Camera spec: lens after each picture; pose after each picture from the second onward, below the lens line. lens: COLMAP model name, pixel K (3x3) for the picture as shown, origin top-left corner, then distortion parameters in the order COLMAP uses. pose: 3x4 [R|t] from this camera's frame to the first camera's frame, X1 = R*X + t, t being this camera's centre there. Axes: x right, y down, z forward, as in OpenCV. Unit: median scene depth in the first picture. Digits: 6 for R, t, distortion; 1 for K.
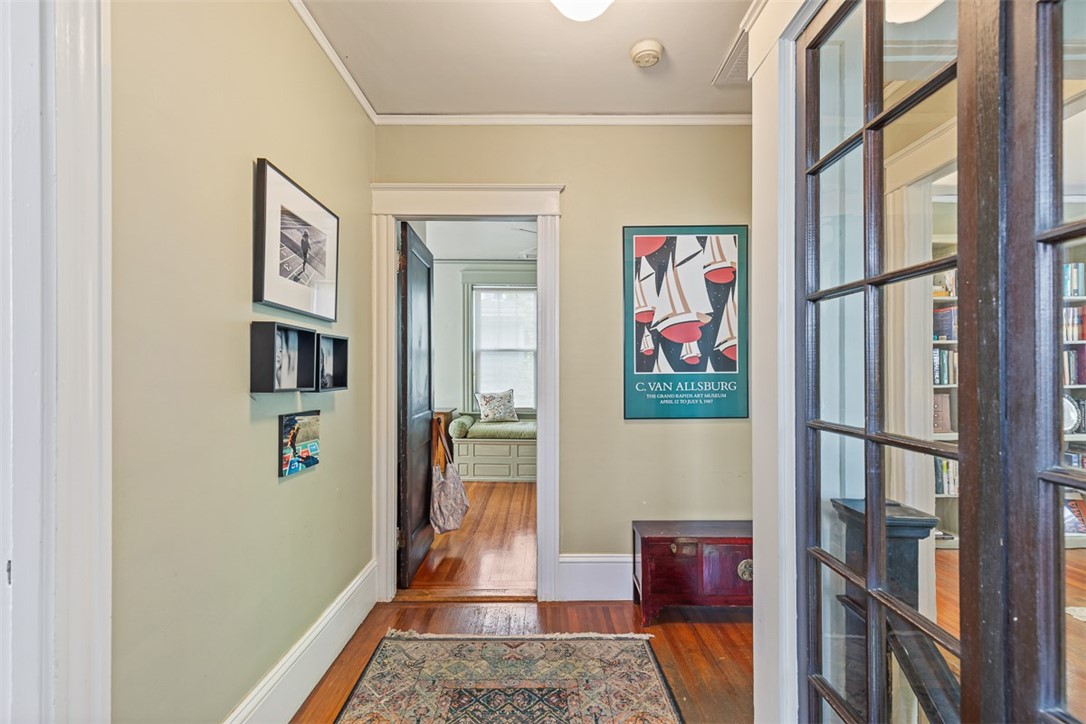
lens RADIAL K [[506.9, 0, 543.0], [0, 506.9, 362.0], [0, 0, 1]] dist [0.023734, -0.011948]
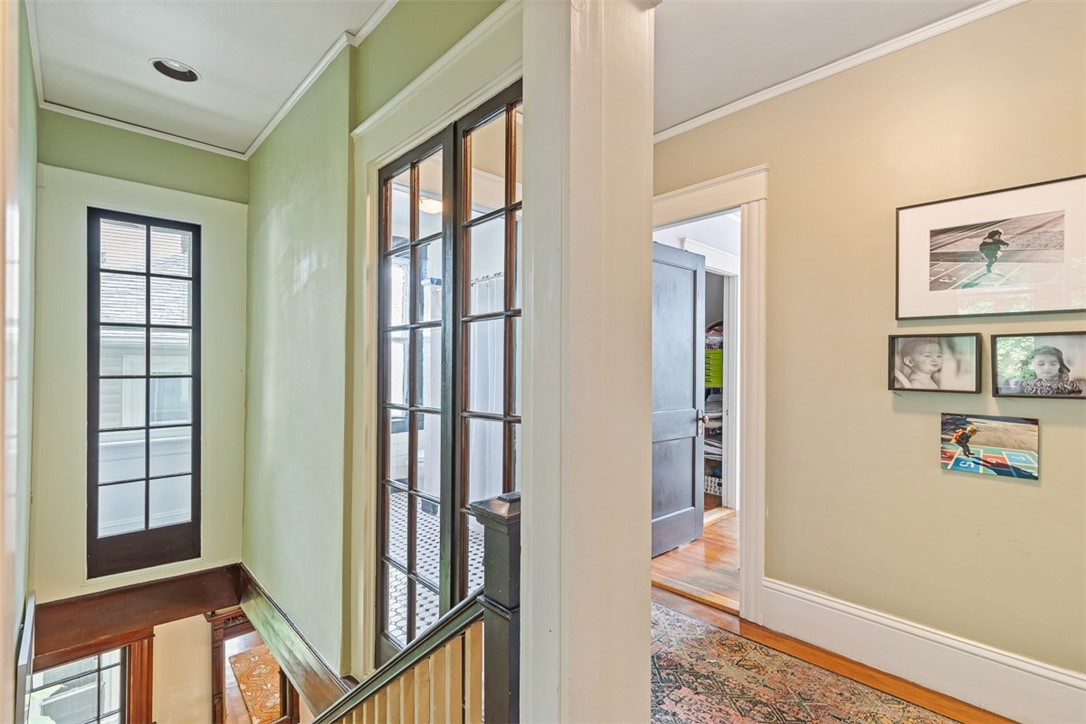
lens RADIAL K [[506.9, 0, 543.0], [0, 506.9, 362.0], [0, 0, 1]] dist [0.023734, -0.011948]
pose [[-0.736887, -0.006879, -0.675981, 0.859782], [0.009877, 0.999732, -0.020941, 0.006631], [0.675944, -0.022108, -0.736622, 1.188428]]
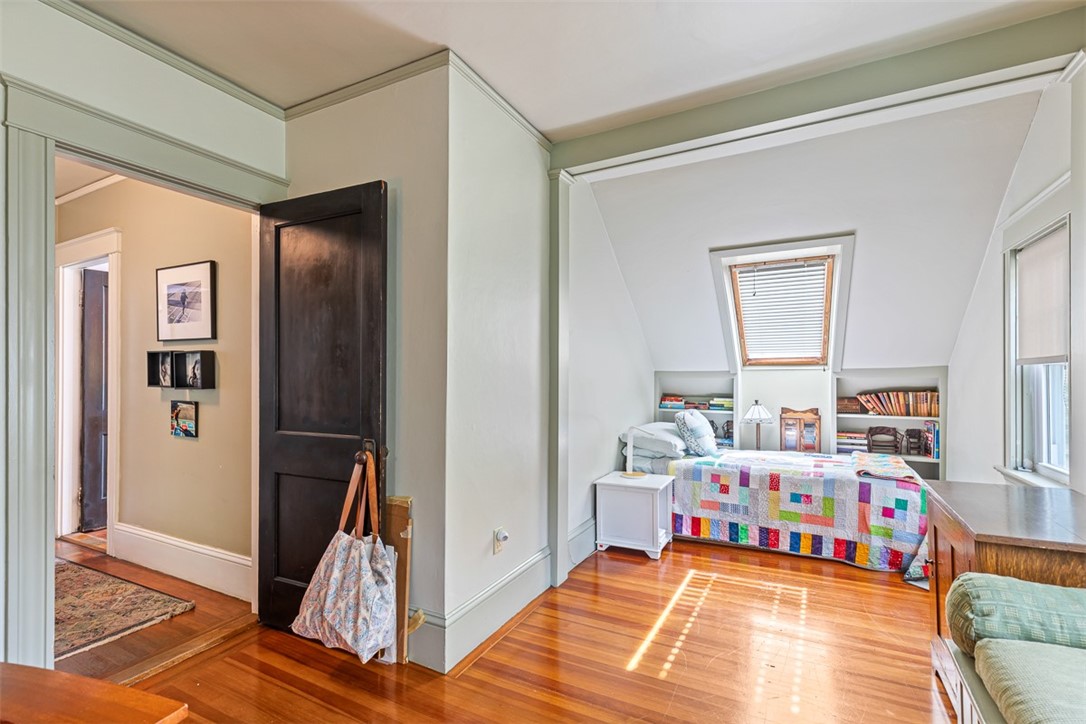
lens RADIAL K [[506.9, 0, 543.0], [0, 506.9, 362.0], [0, 0, 1]] dist [0.023734, -0.011948]
pose [[-0.480707, -0.007209, -0.876851, 0.422490], [0.022301, 0.999542, -0.020443, 0.033826], [0.876598, -0.029382, -0.480326, 2.886228]]
